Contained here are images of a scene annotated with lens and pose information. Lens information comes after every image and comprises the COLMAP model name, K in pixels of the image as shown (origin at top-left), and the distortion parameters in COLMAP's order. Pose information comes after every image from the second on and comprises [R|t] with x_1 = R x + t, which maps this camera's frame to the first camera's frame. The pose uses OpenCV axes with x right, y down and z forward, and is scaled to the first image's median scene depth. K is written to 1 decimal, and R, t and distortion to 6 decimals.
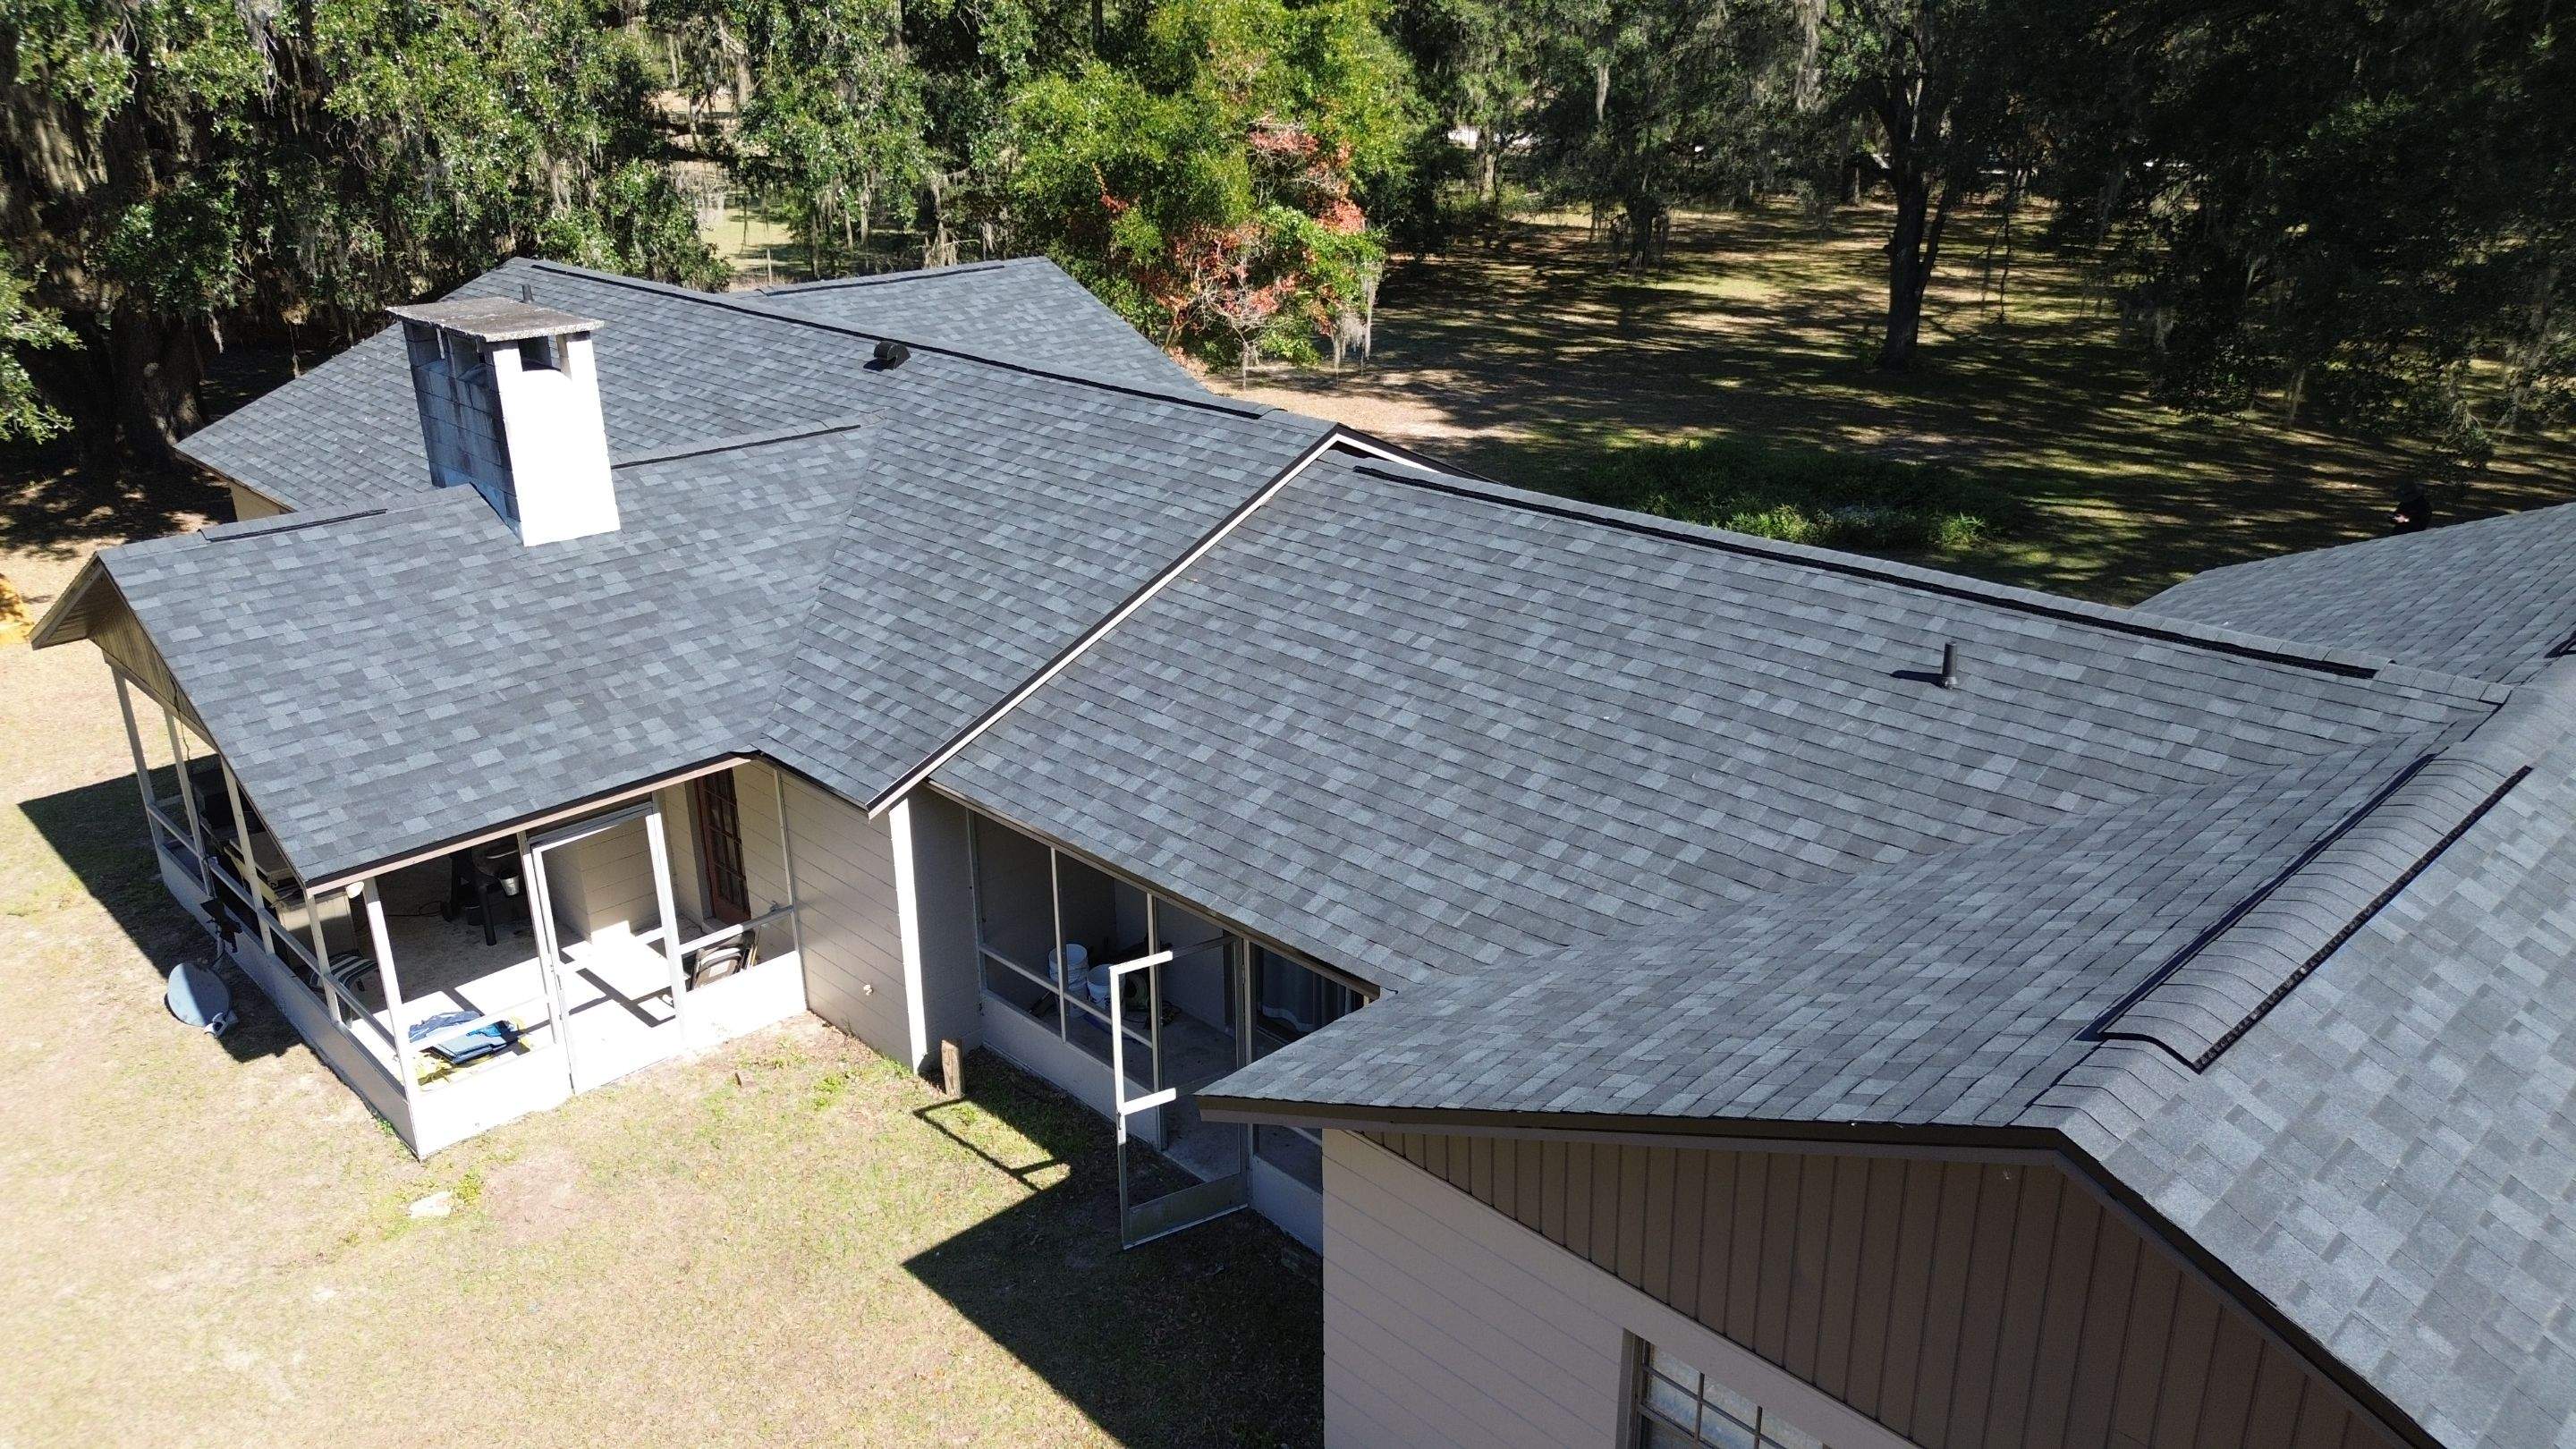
lens RADIAL K [[1820.7, 0, 1285.7], [0, 1820.7, 781.1], [0, 0, 1]] dist [0.070898, -0.070126]
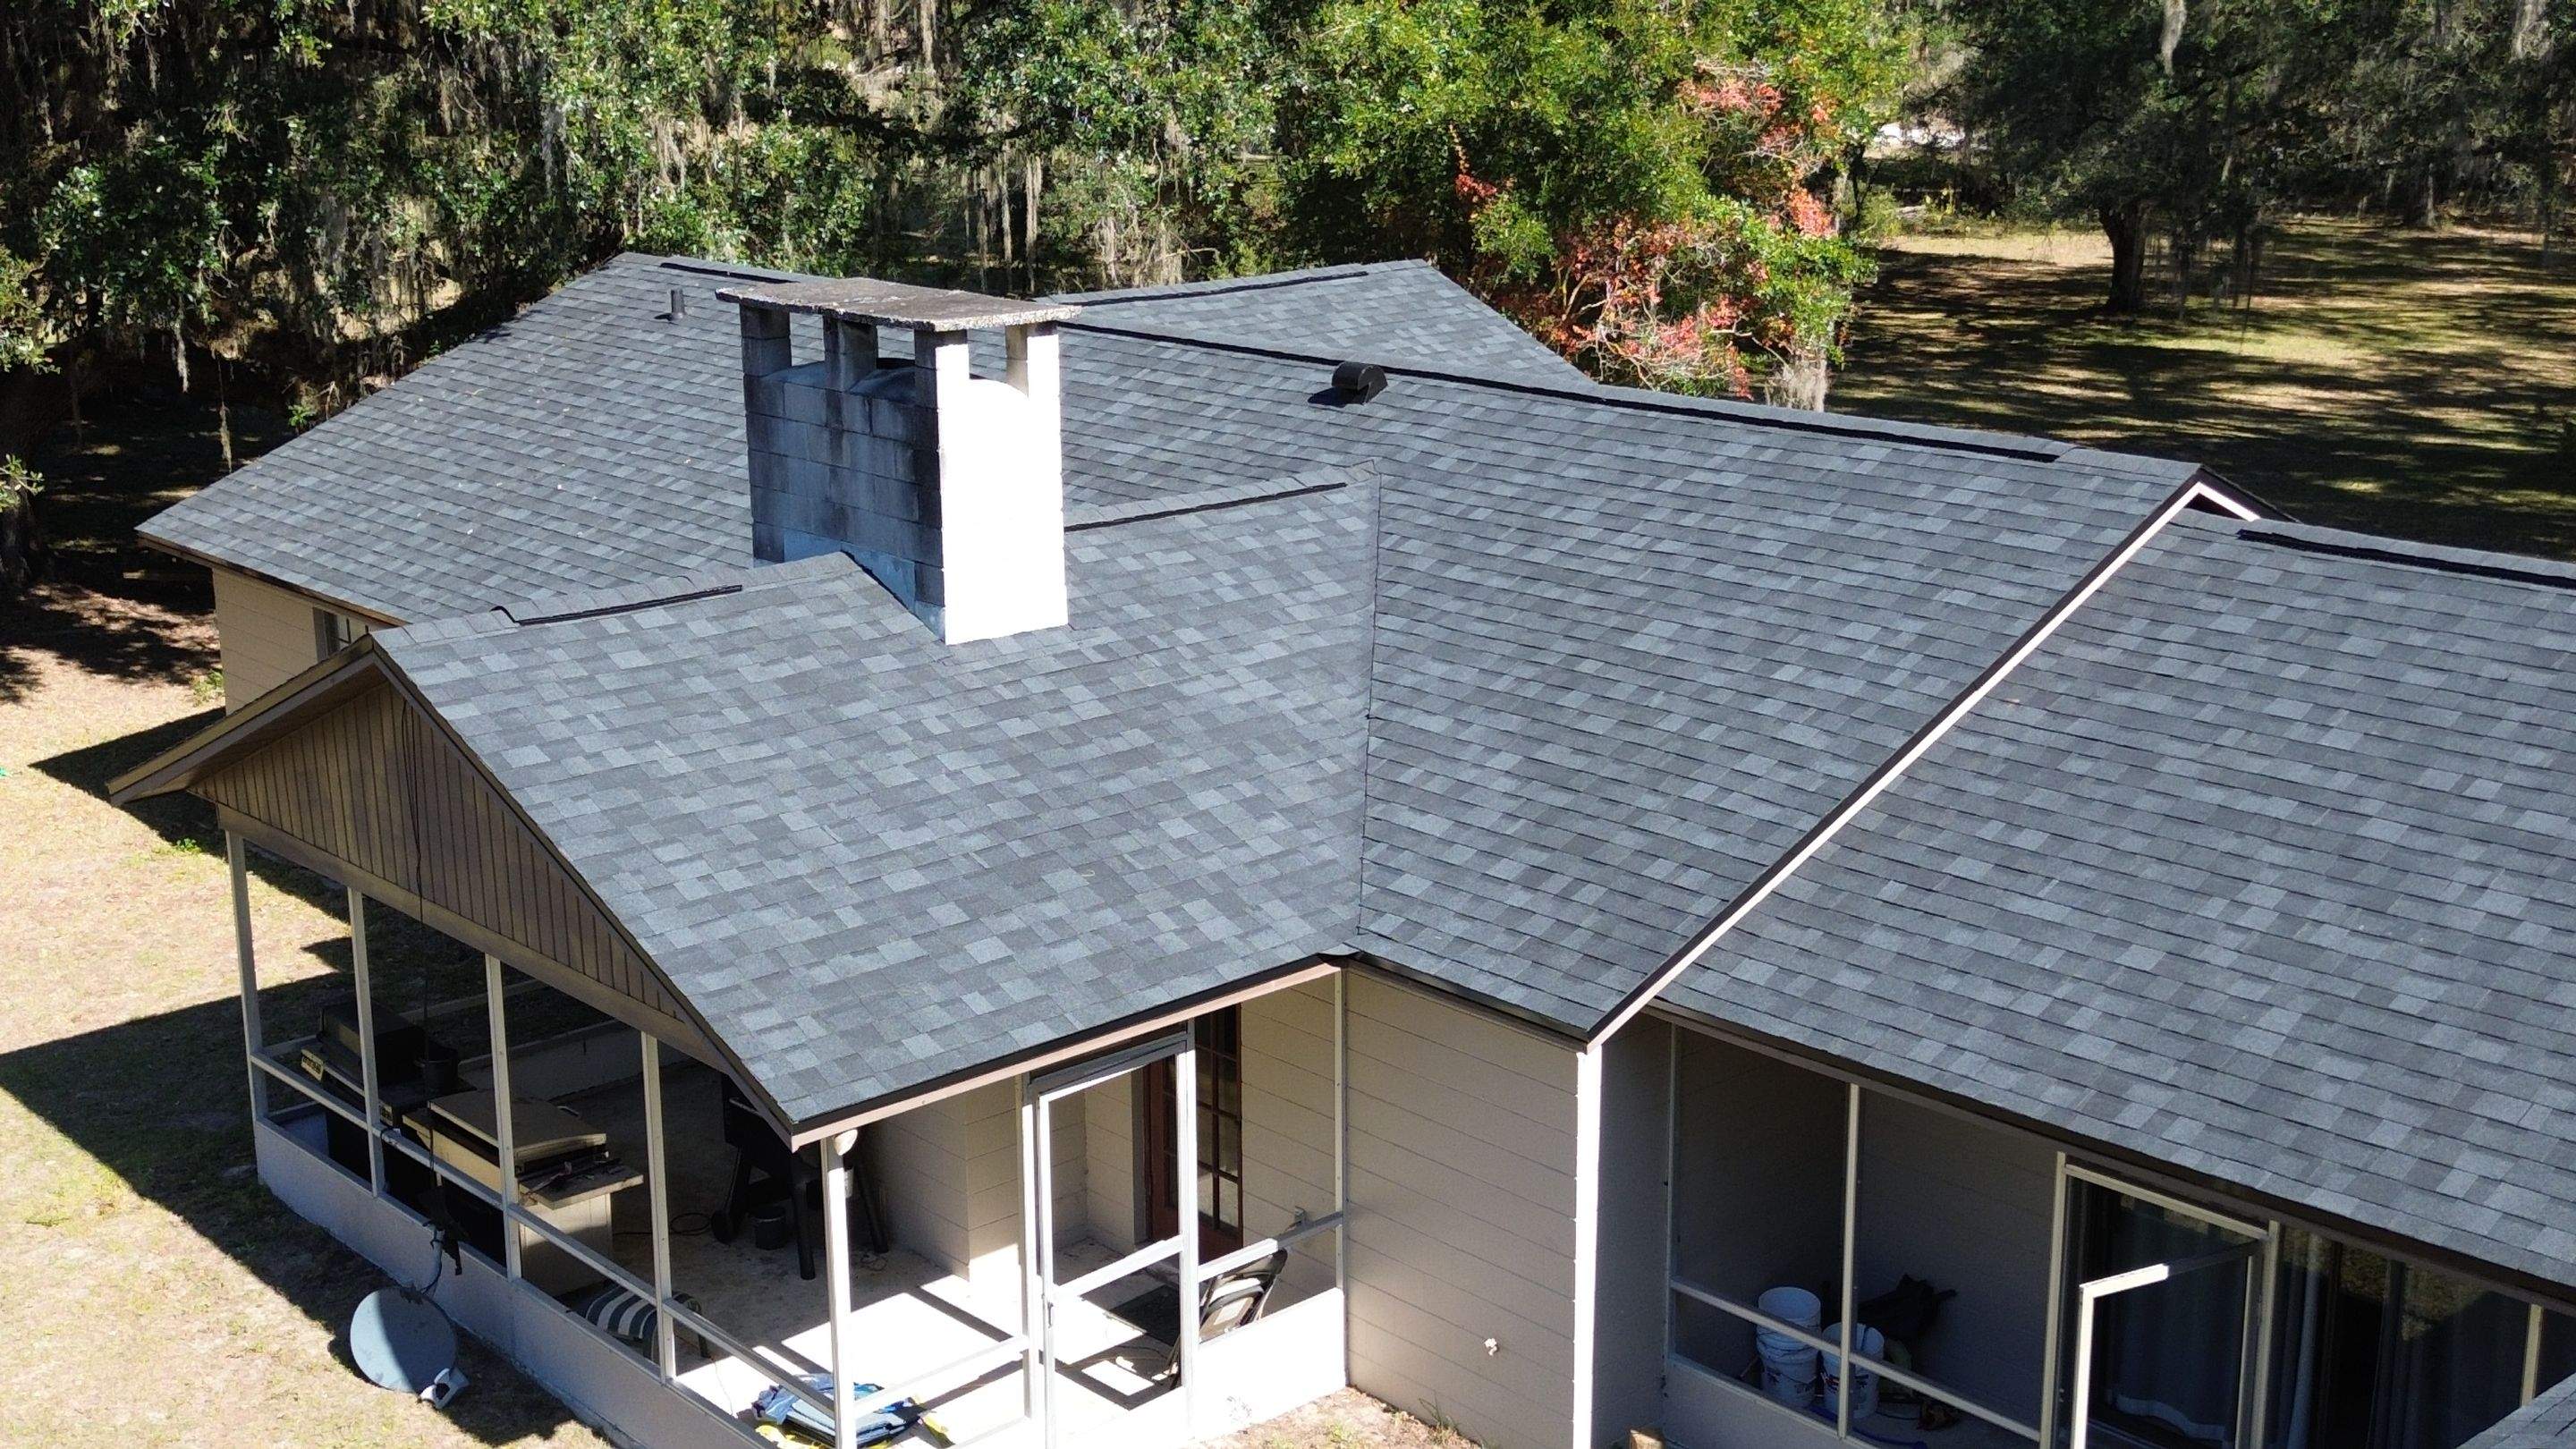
lens RADIAL K [[2971.1, 0, 1293.7], [0, 2971.1, 805.7], [0, 0, 1]] dist [0.226346, -0.636524]
pose [[0.999321, 0.013598, -0.034243, -0.254708], [-0.017537, 0.992917, -0.117511, 0.050437], [0.032403, 0.118032, 0.992481, -0.033591]]
